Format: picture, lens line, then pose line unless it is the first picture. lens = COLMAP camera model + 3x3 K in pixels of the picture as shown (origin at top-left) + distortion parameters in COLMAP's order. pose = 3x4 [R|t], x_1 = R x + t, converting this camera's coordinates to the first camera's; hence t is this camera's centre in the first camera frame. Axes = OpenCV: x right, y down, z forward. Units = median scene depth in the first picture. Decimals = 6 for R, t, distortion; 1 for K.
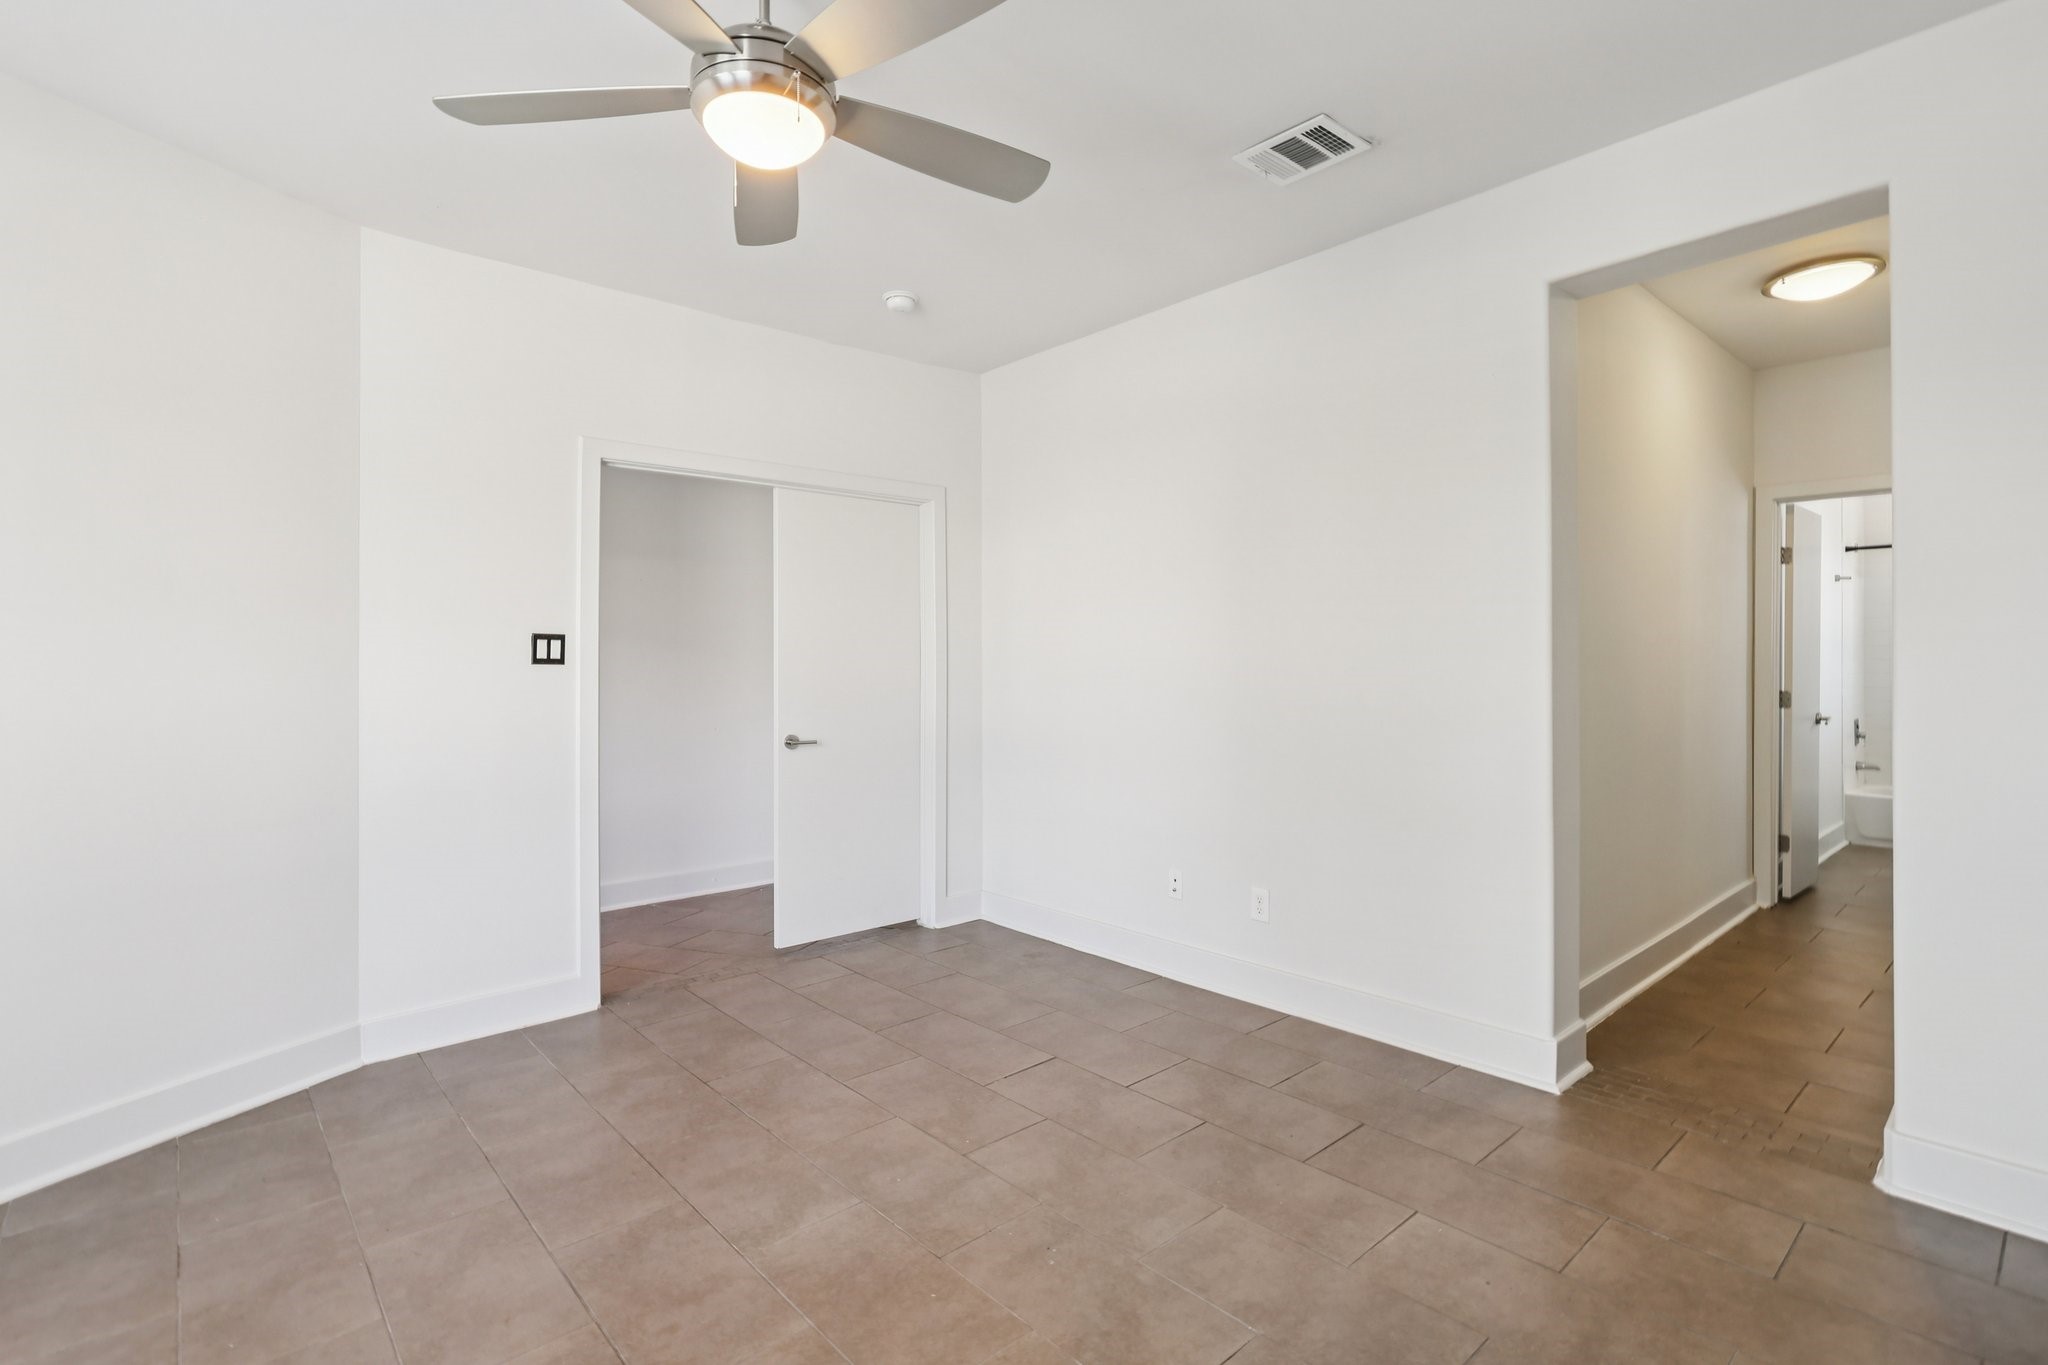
lens RADIAL K [[950.5, 0, 1026.7], [0, 950.5, 664.8], [0, 0, 1]] dist [0.000056, -0.000110]
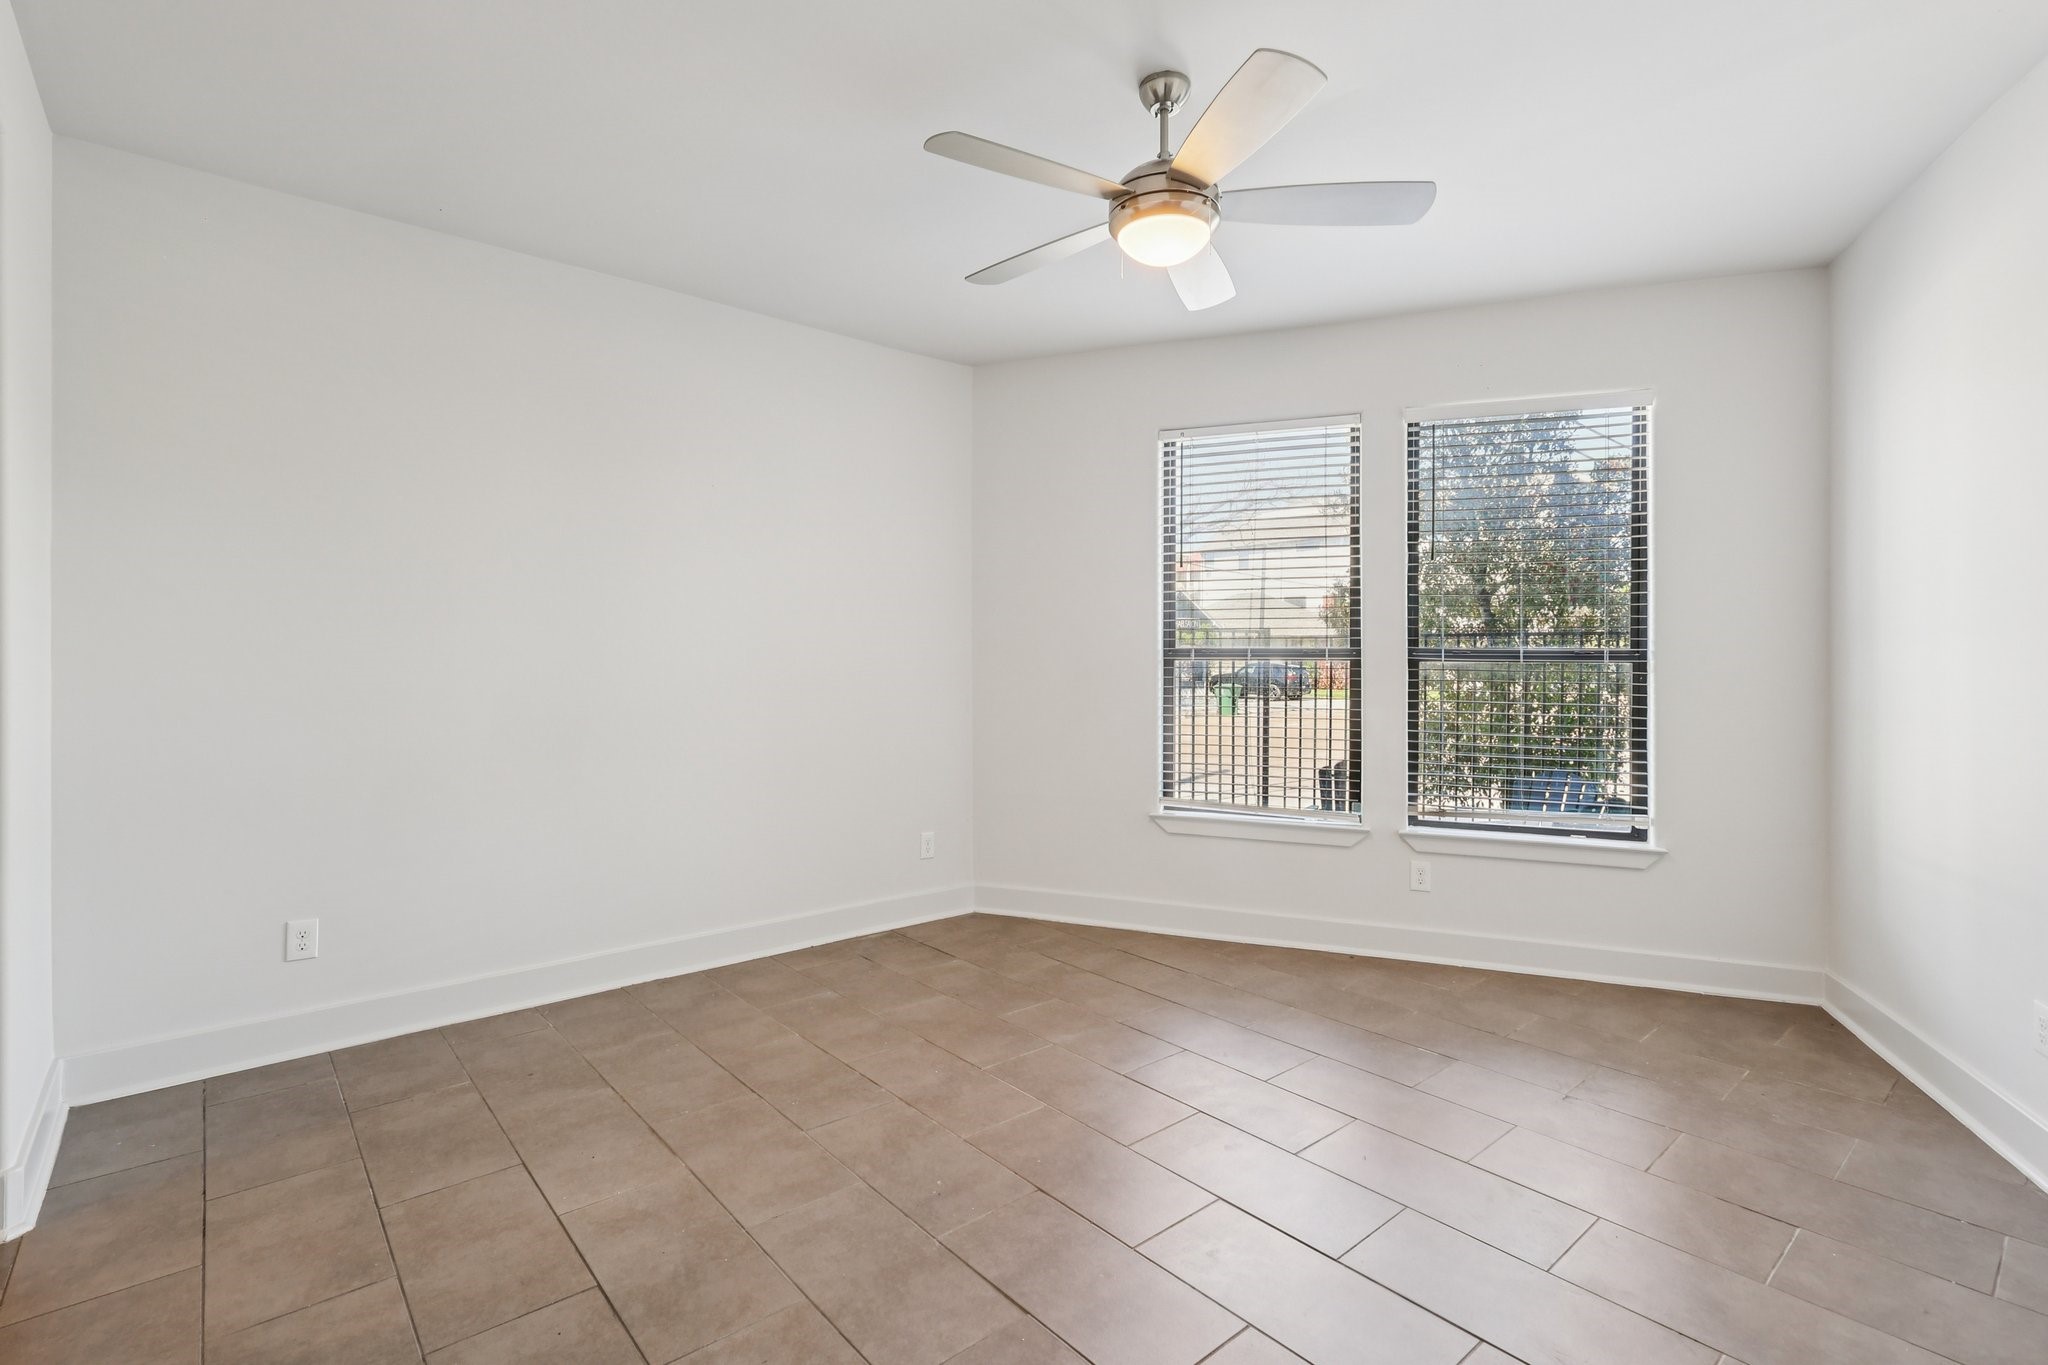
lens RADIAL K [[950.5, 0, 1026.7], [0, 950.5, 664.8], [0, 0, 1]] dist [0.000056, -0.000110]
pose [[-0.999881, 0.010034, 0.011739, -0.094482], [0.010000, 0.999946, -0.002945, 0.013674], [-0.011768, -0.002827, -0.999927, 2.059547]]
